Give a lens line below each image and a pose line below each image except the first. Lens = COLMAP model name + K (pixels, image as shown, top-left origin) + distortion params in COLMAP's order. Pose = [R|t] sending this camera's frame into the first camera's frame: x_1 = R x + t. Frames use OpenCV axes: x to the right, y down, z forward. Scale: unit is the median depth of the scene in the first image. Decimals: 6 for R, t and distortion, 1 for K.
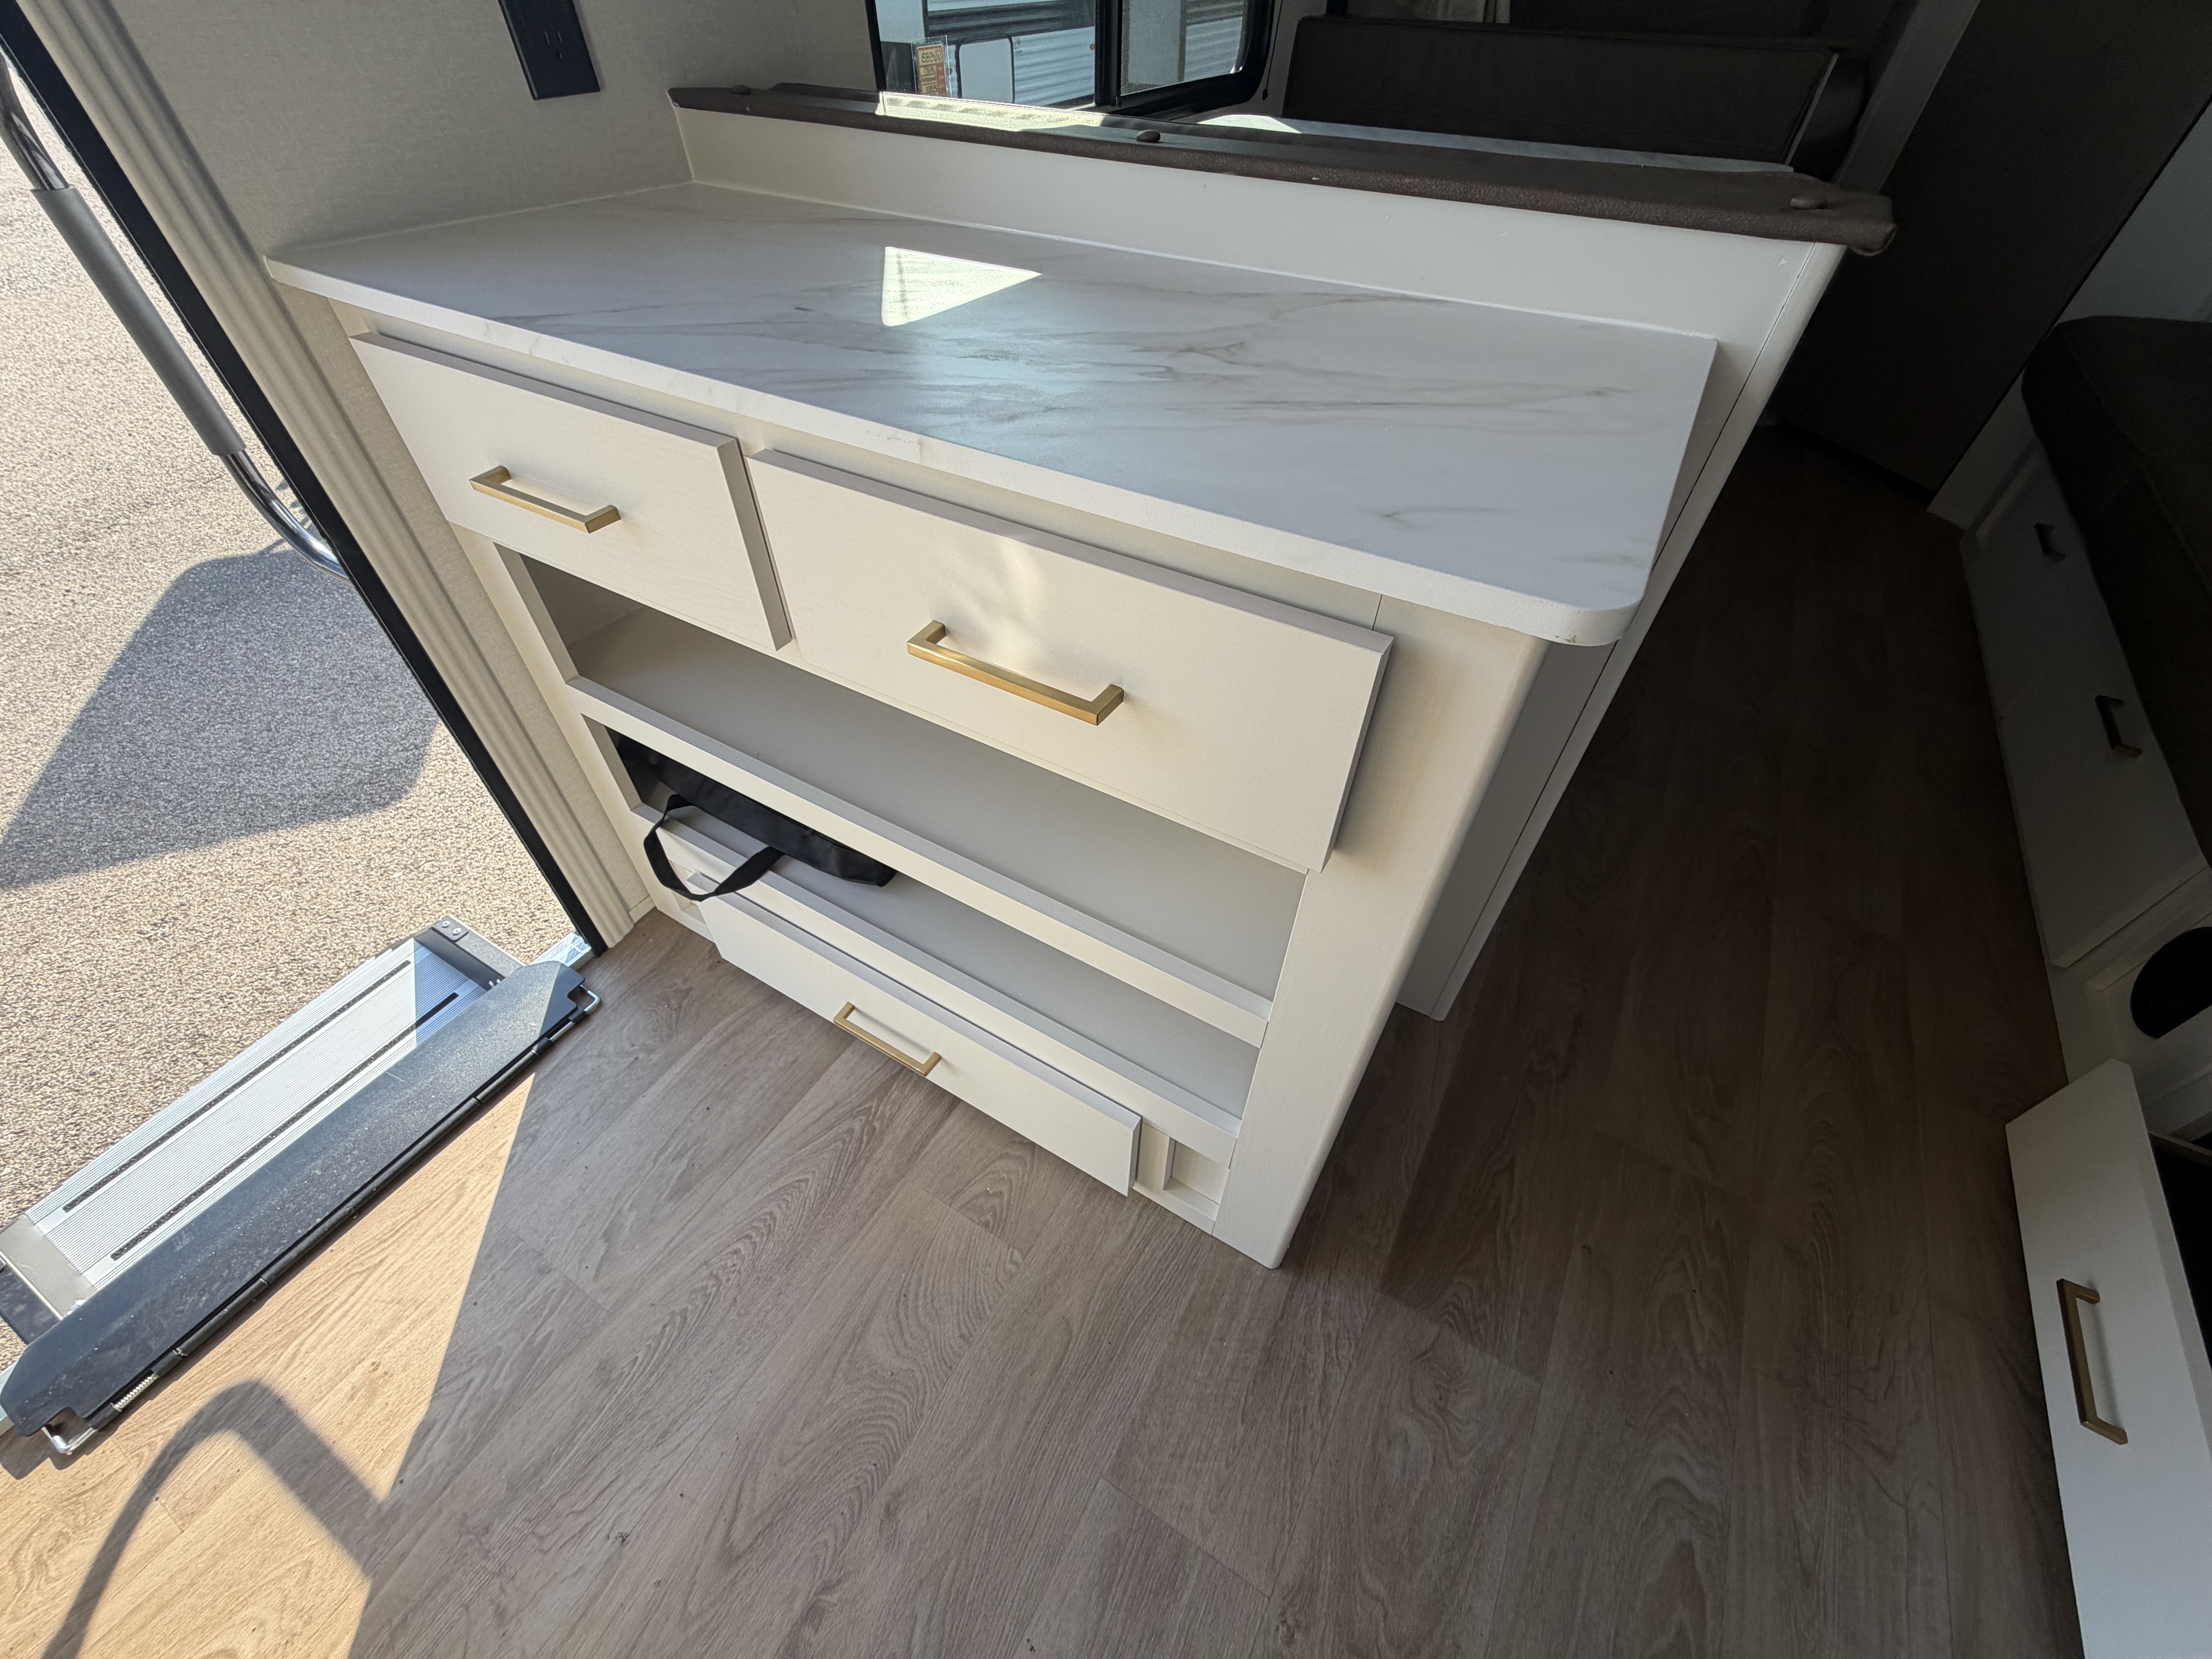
lens RADIAL K [[884.0, 0, 1103.1], [0, 884.0, 834.2], [0, 0, 1]] dist [-0.000139, 0.000183]
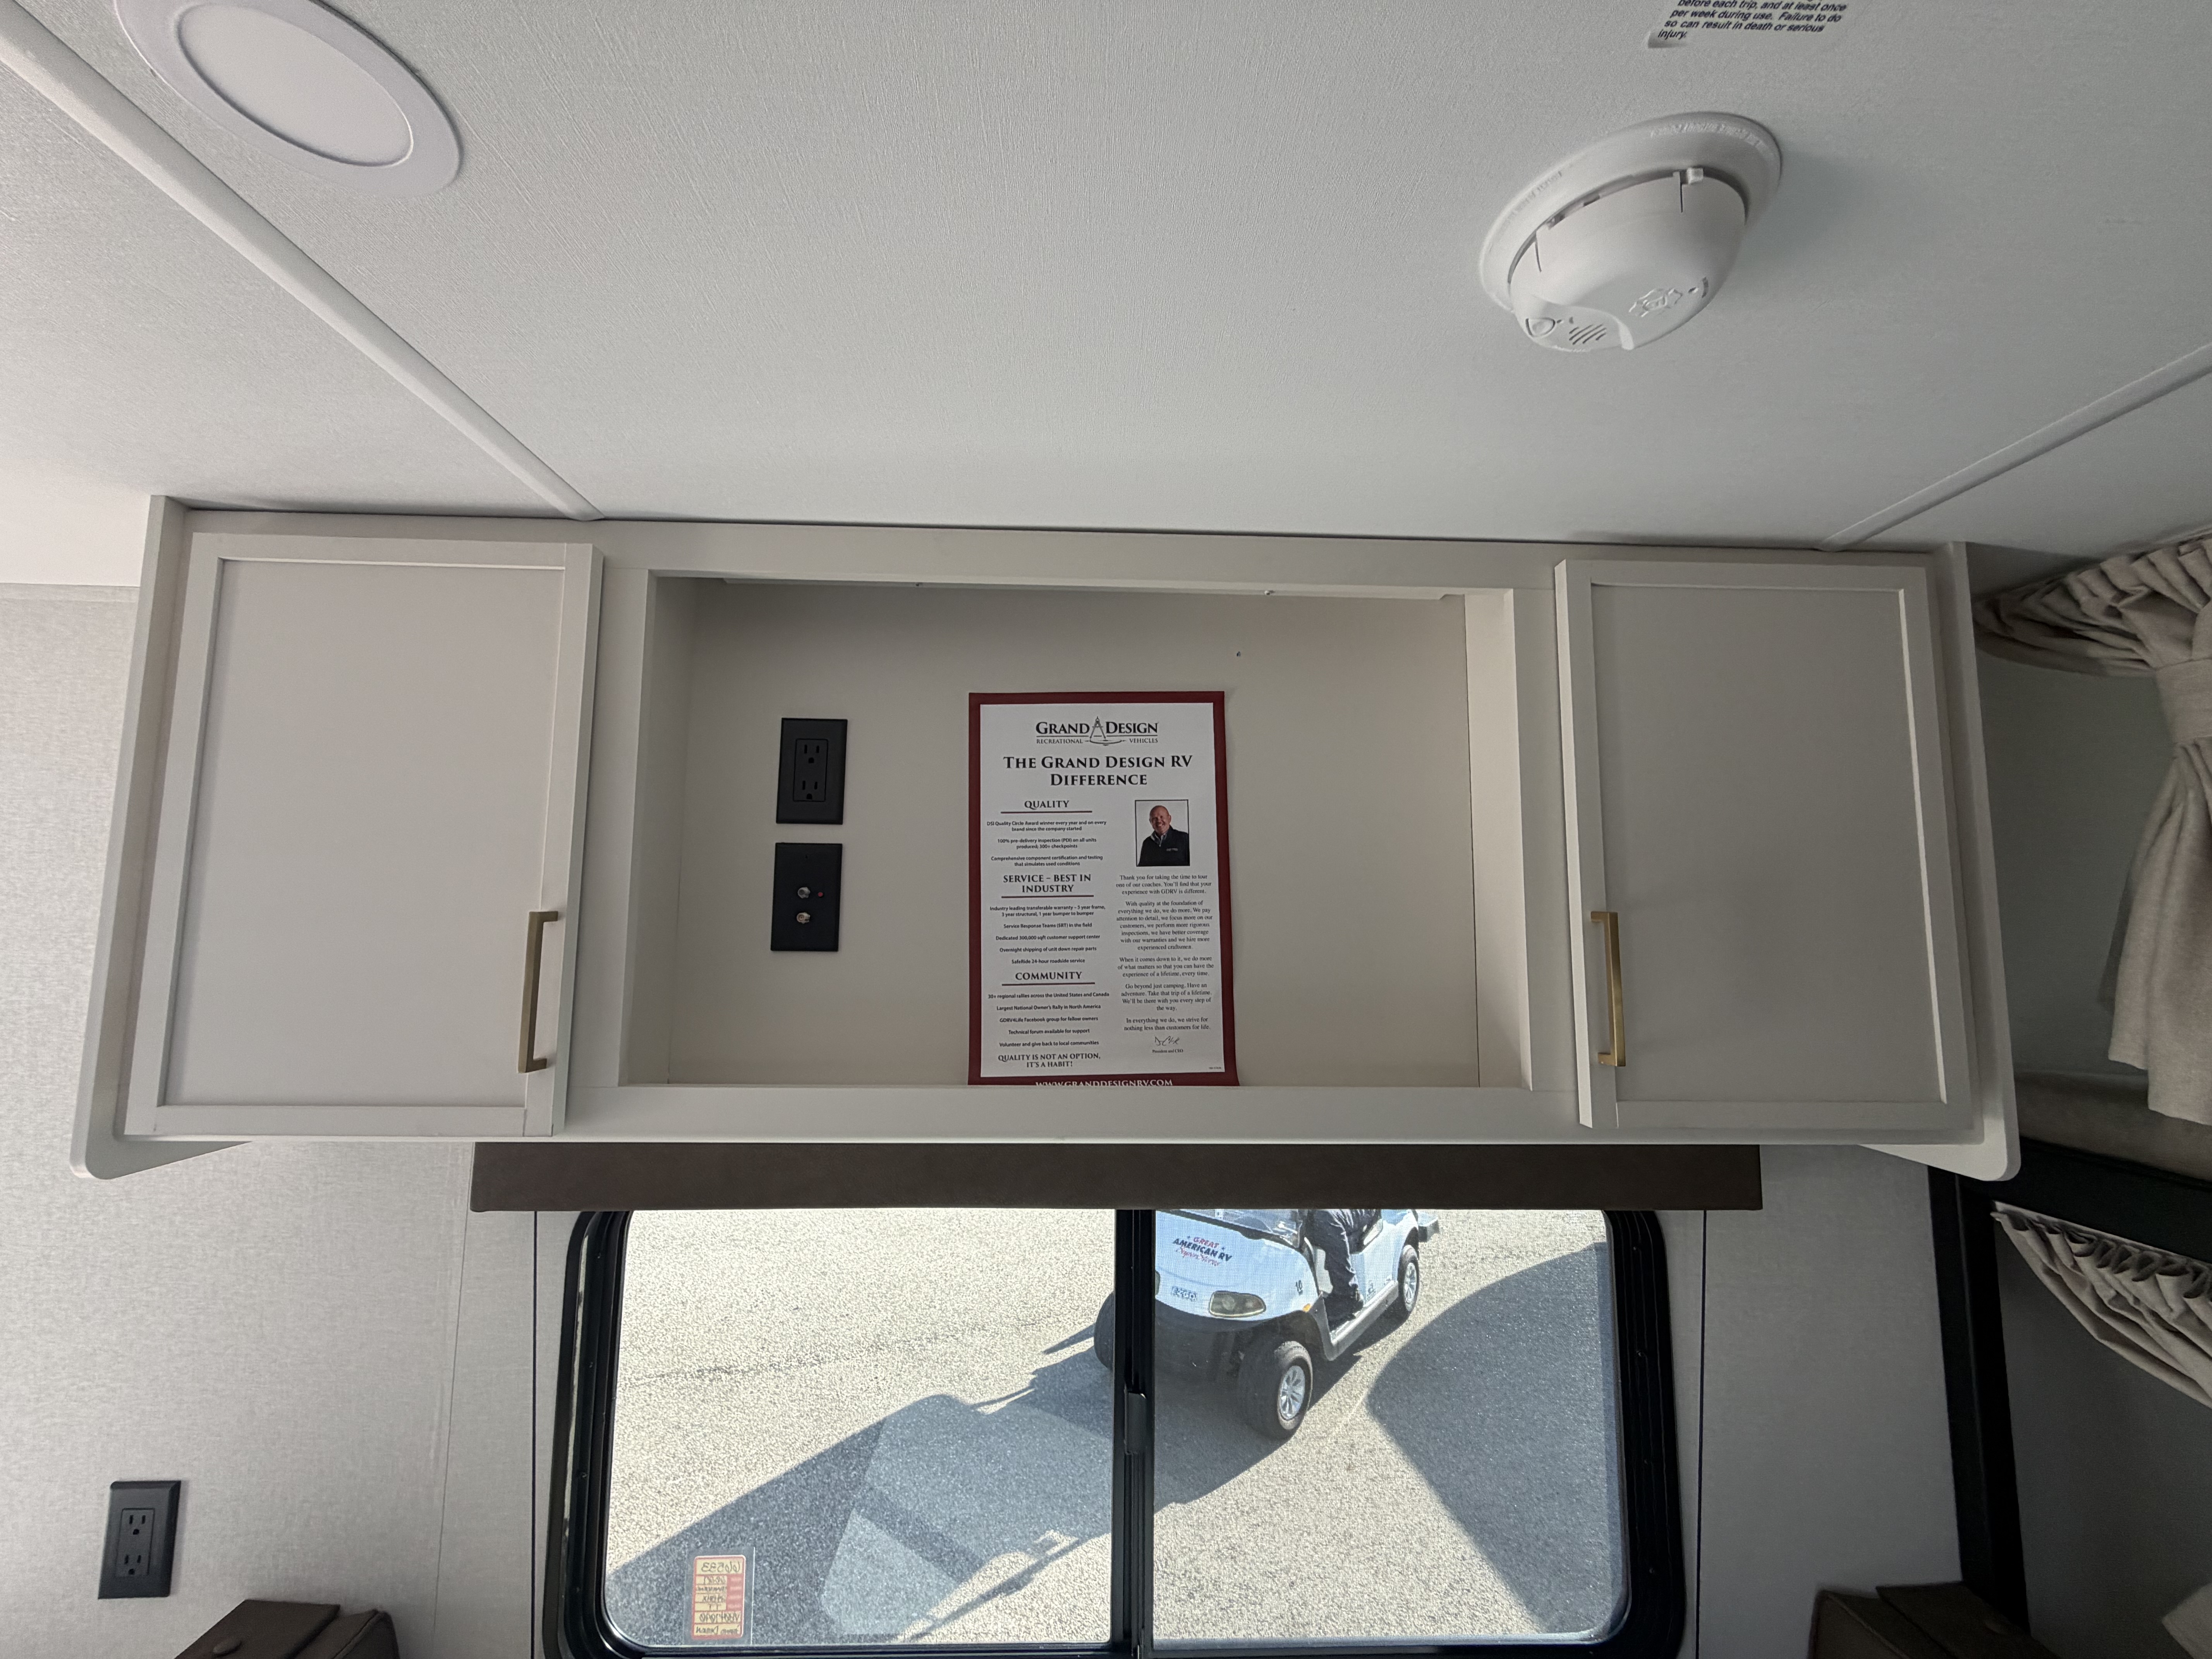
lens RADIAL K [[889.6, 0, 1097.5], [0, 889.6, 831.6], [0, 0, 1]] dist [-0.000459, 0.000217]
pose [[0.532285, -0.093394, -0.841398, 1.533797], [-0.605930, 0.652062, -0.455702, -2.333097], [0.591203, 0.752391, 0.290493, 0.889279]]
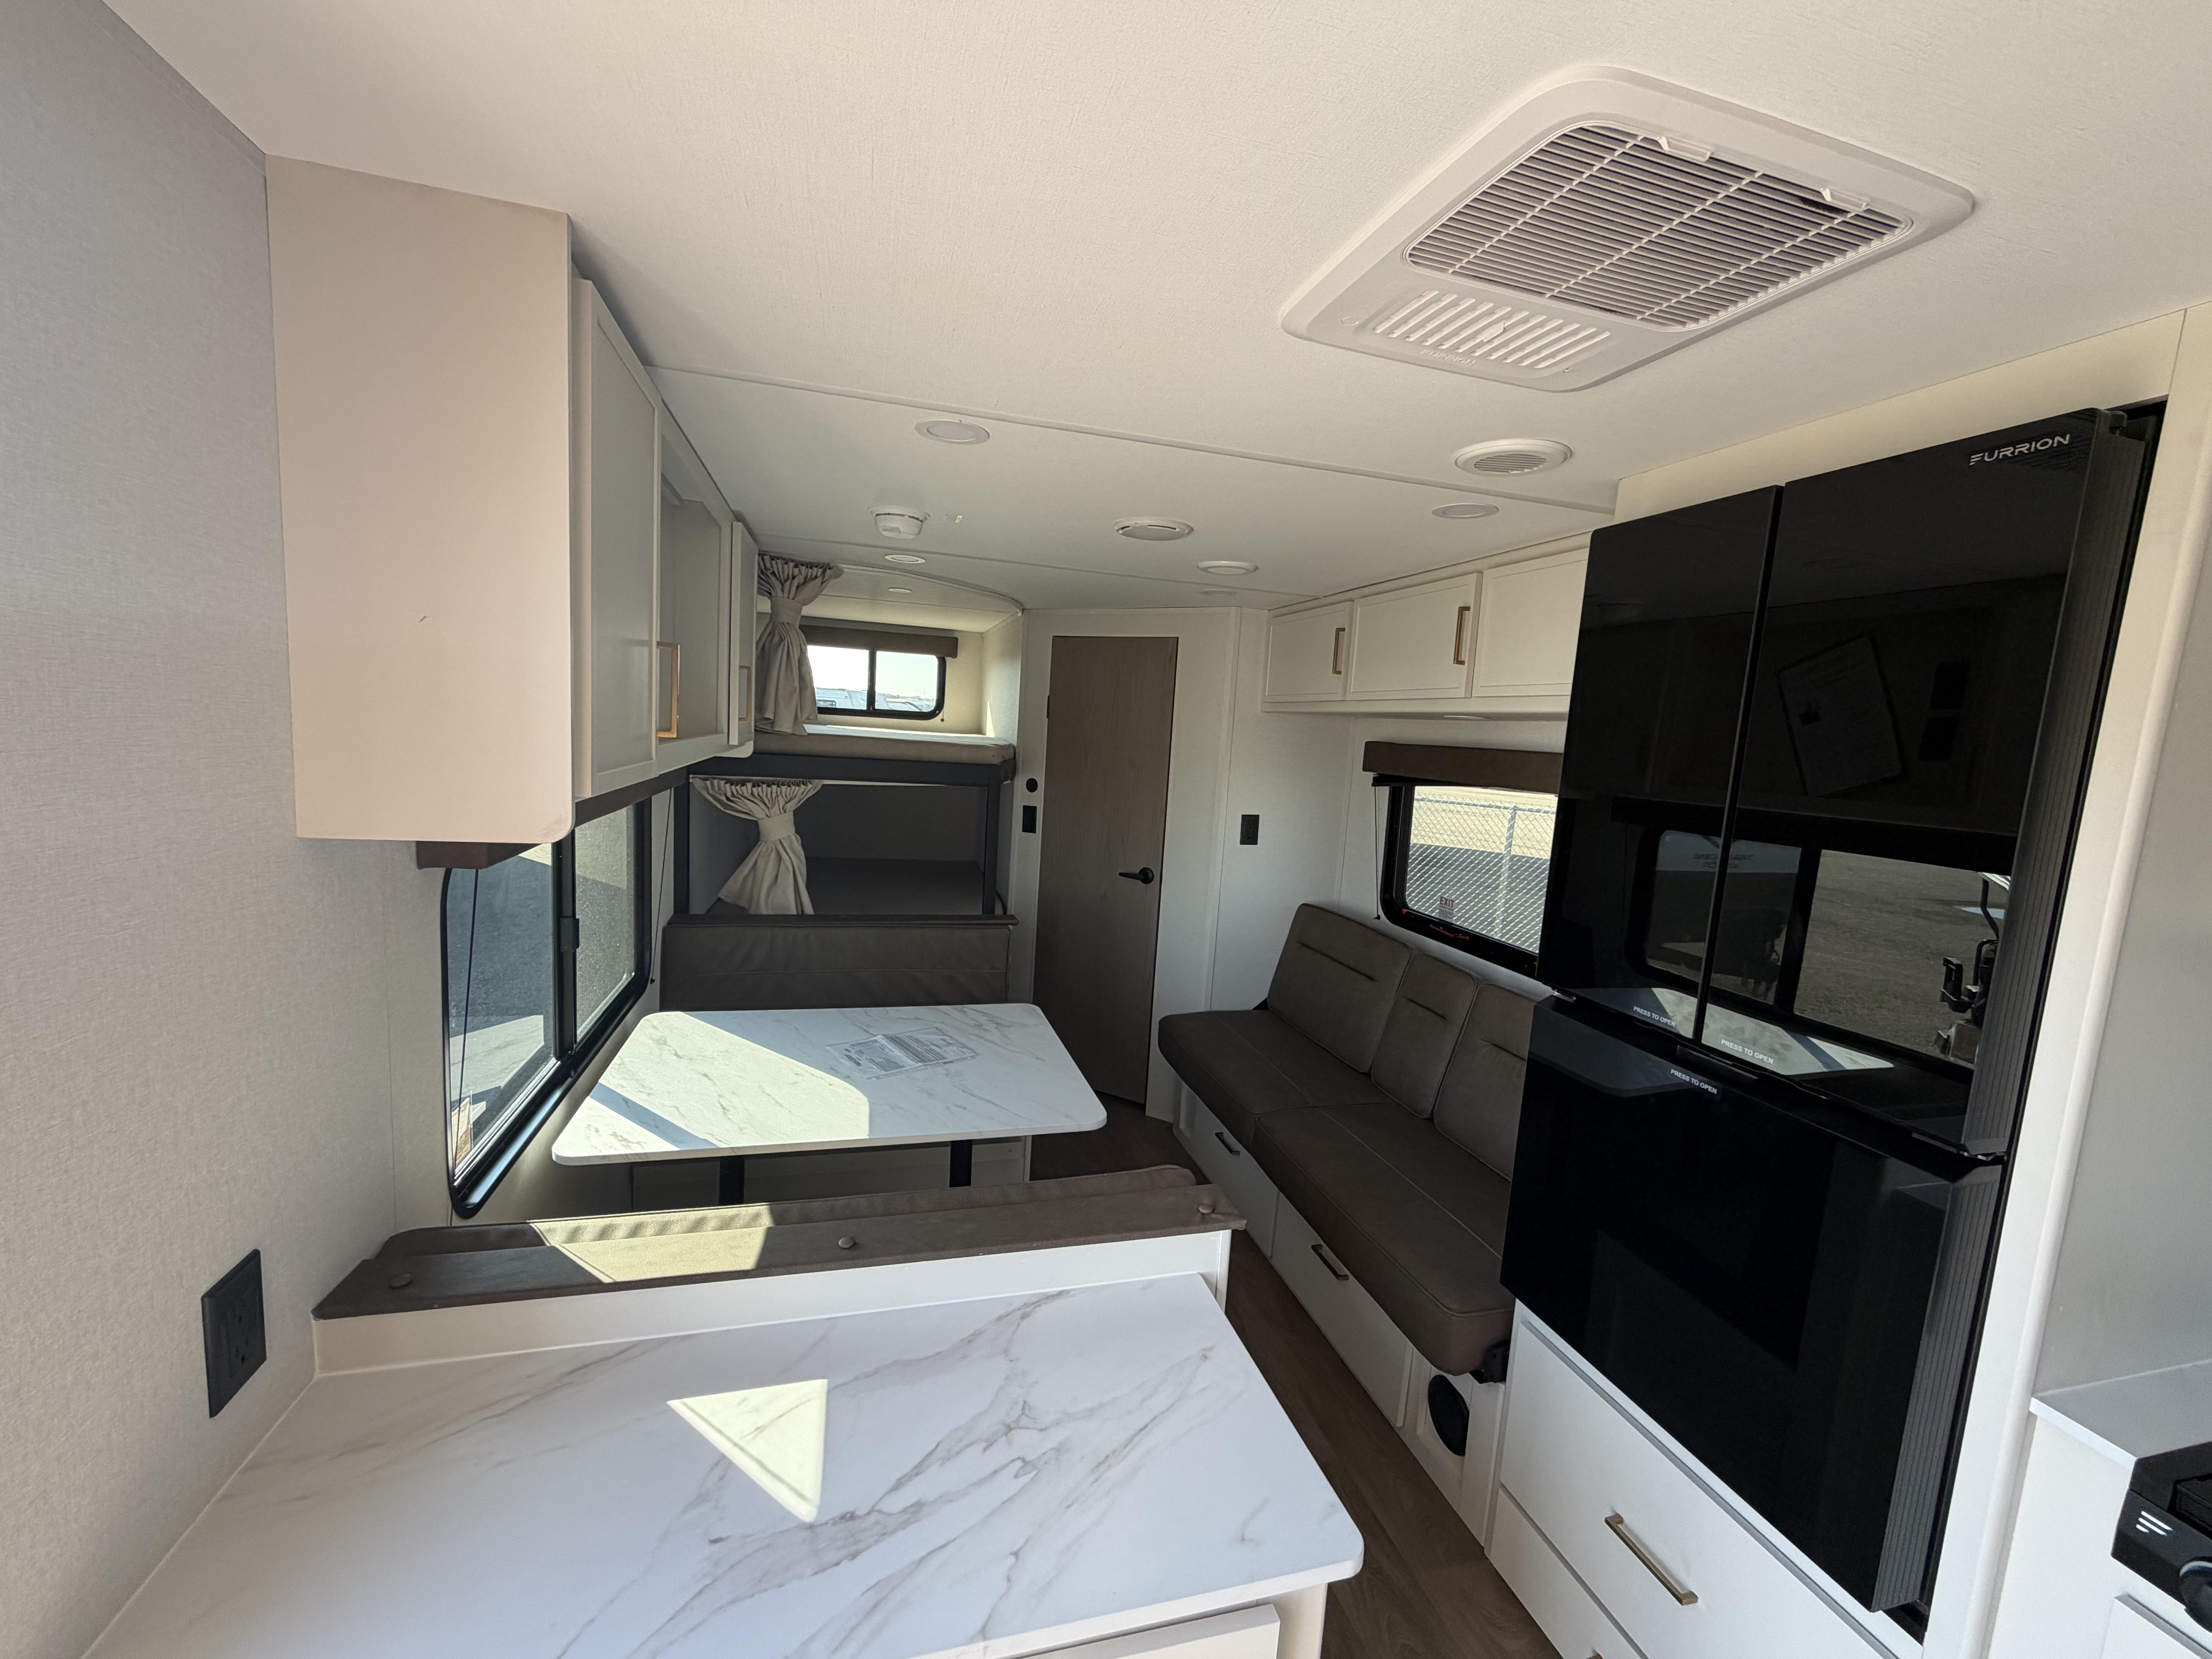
lens RADIAL K [[884.0, 0, 1103.1], [0, 884.0, 834.2], [0, 0, 1]] dist [-0.000139, 0.000183]
pose [[0.696833, -0.056743, 0.714985, -0.818149], [0.472918, 0.785817, -0.398548, -0.639142], [-0.539233, 0.615851, 0.574418, -0.634231]]
